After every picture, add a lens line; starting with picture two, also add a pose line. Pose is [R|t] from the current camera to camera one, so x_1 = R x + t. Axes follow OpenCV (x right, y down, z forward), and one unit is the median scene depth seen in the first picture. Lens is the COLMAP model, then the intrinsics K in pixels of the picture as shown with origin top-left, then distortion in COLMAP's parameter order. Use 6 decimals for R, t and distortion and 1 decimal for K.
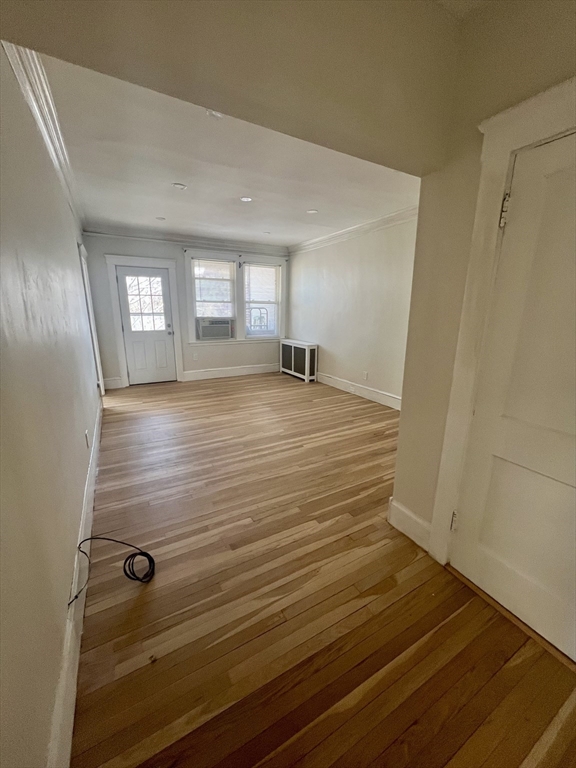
lens RADIAL K [[308.9, 0, 288.8], [0, 308.9, 383.9], [0, 0, 1]] dist [0.001809, 0.000231]
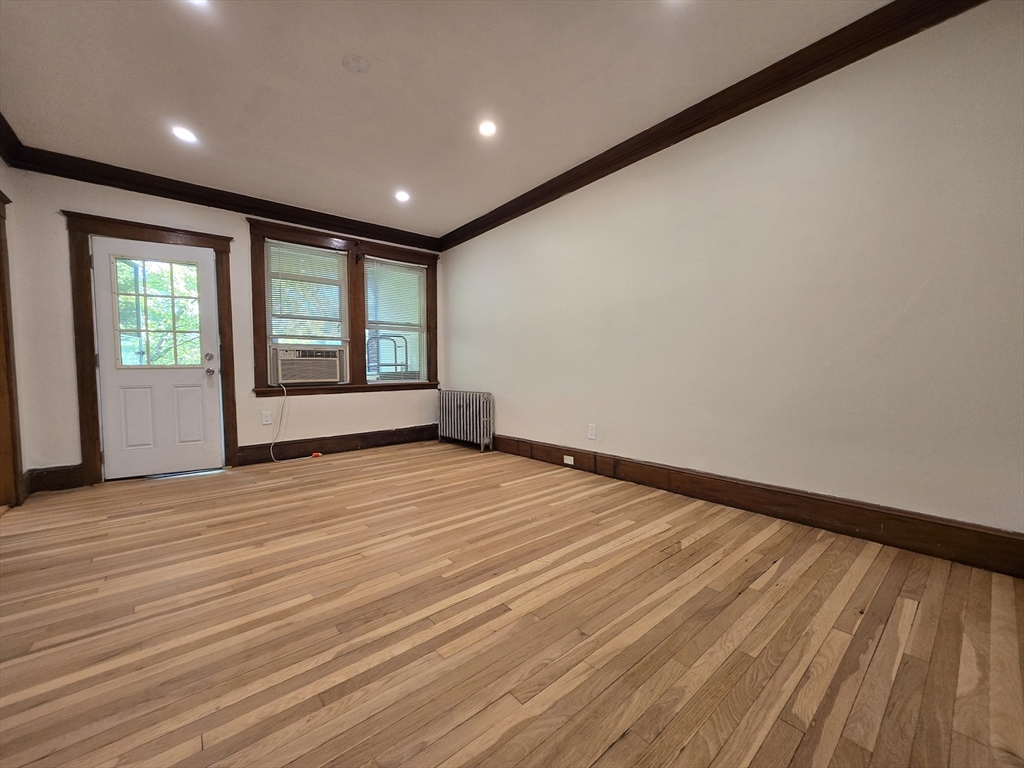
lens RADIAL K [[403.1, 0, 511.8], [0, 403.1, 383.1], [0, 0, 1]] dist [0.004936, 0.000604]
pose [[0.982420, -0.022901, 0.185273, -0.028045], [0.060808, 0.977578, -0.201602, 0.030430], [-0.176502, 0.209324, 0.961785, 0.400011]]
